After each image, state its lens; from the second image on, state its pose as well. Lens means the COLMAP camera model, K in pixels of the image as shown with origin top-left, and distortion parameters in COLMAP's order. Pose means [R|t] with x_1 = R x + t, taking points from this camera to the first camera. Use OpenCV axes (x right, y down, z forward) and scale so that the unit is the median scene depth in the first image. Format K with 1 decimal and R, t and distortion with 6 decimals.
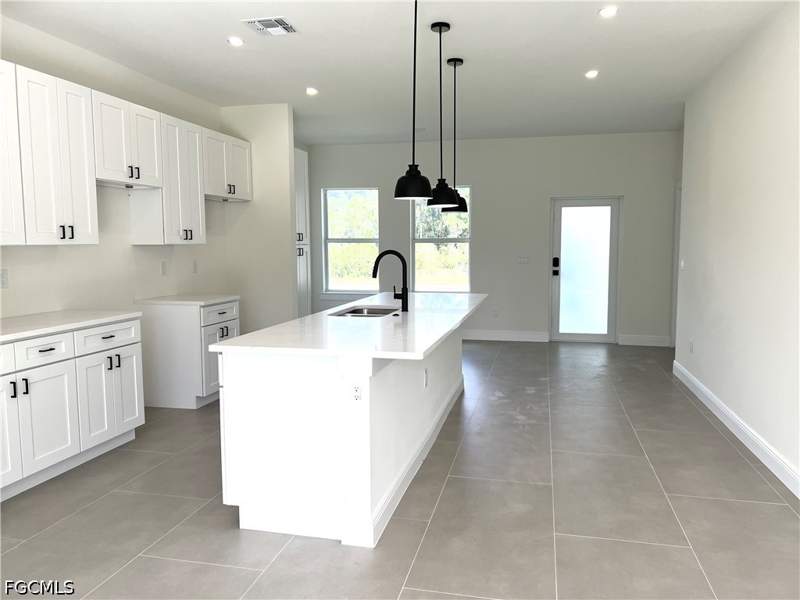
lens RADIAL K [[611.1, 0, 400.0], [0, 611.1, 300.0], [0, 0, 1]] dist [0.036099, 0.000178]
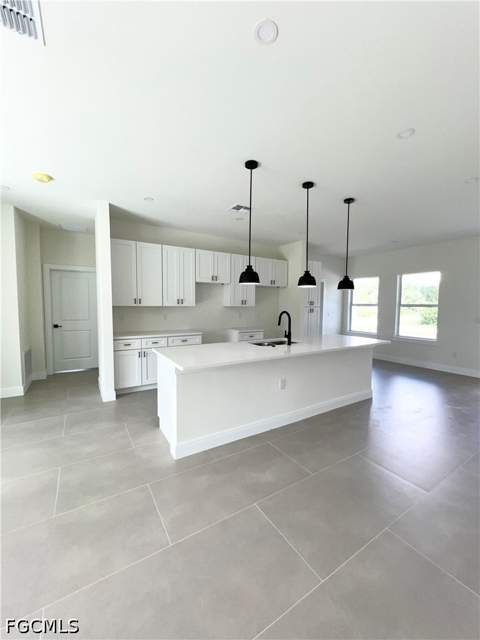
lens RADIAL K [[254.7, 0, 240.0], [0, 254.7, 320.0], [0, 0, 1]] dist [-0.000407, -0.000001]
pose [[0.706233, 0.051853, -0.706078, 0.438147], [-0.076784, 0.997041, -0.003580, -0.040642], [0.703803, 0.056744, 0.708125, 0.354512]]
